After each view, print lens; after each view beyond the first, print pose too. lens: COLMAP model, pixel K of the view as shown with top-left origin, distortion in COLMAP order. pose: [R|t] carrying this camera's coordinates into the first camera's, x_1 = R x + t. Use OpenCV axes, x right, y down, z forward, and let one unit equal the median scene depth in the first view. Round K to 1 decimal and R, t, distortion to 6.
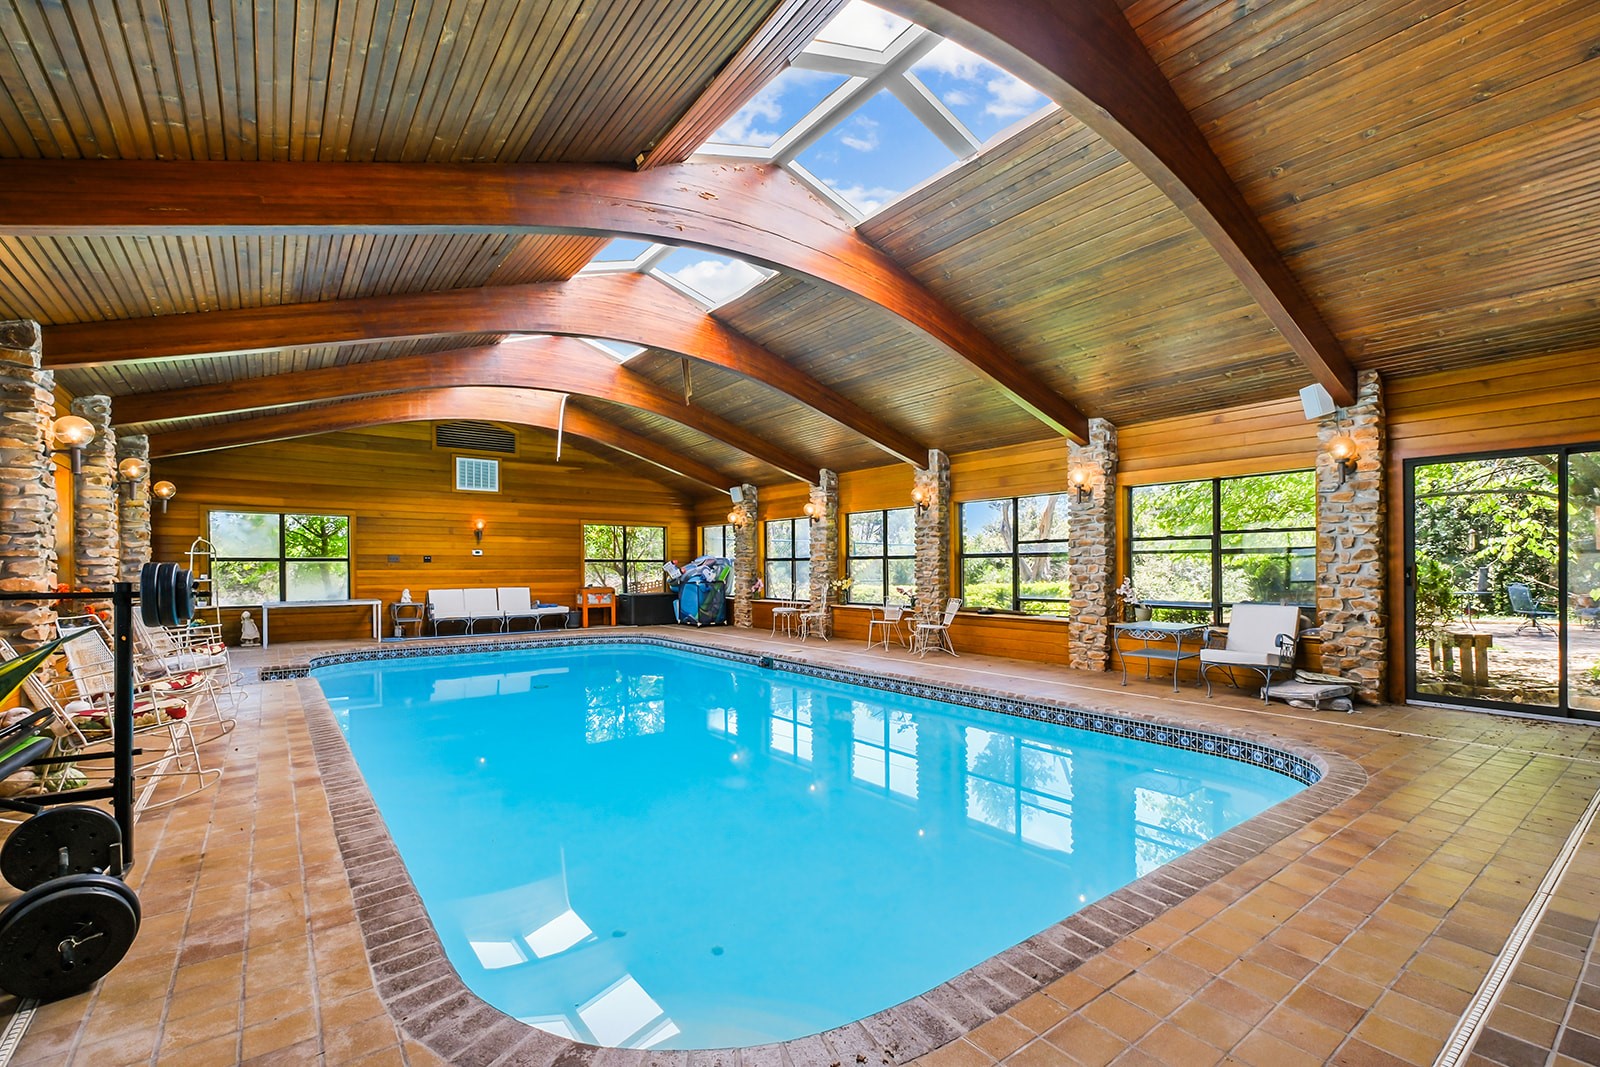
lens RADIAL K [[703.7, 0, 803.7], [0, 703.7, 568.4], [0, 0, 1]] dist [0.001249, 0.000256]
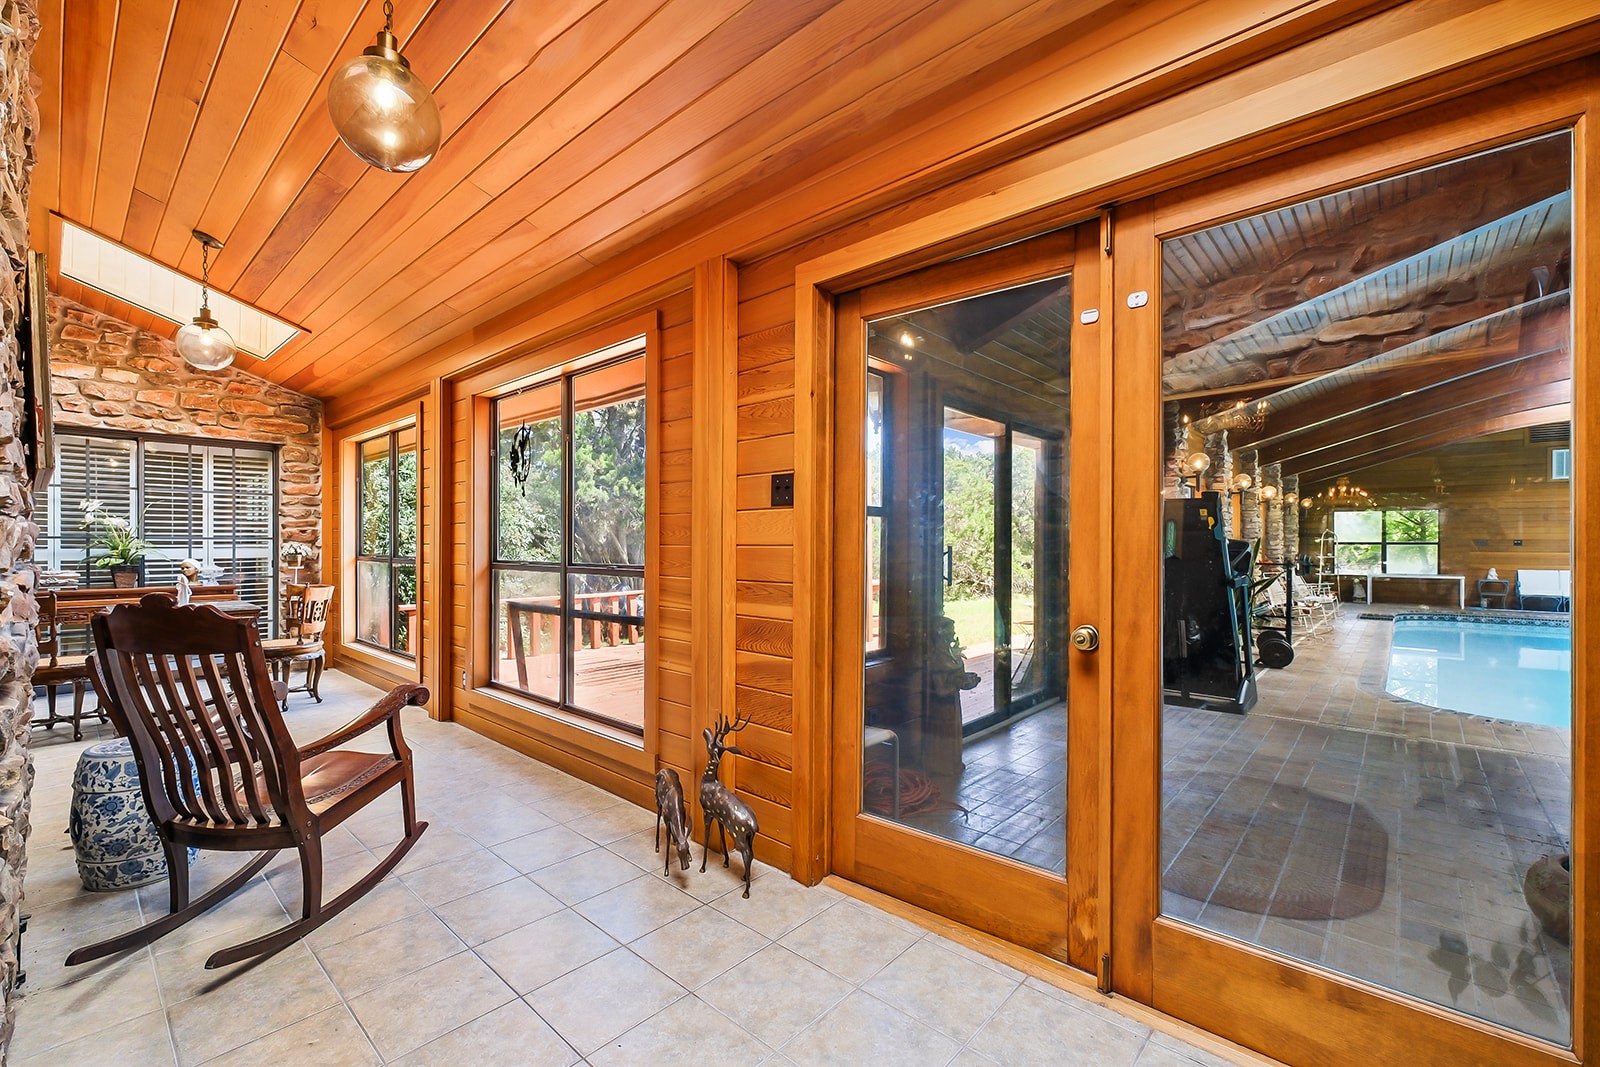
lens RADIAL K [[679.8, 0, 796.0], [0, 679.8, 539.1], [0, 0, 1]] dist [-0.003279, -0.000397]
pose [[0.182049, 0.001810, -0.983288, 0.385686], [-0.005029, 0.999987, 0.000910, -0.016669], [0.983277, 0.004779, 0.182055, -0.411088]]
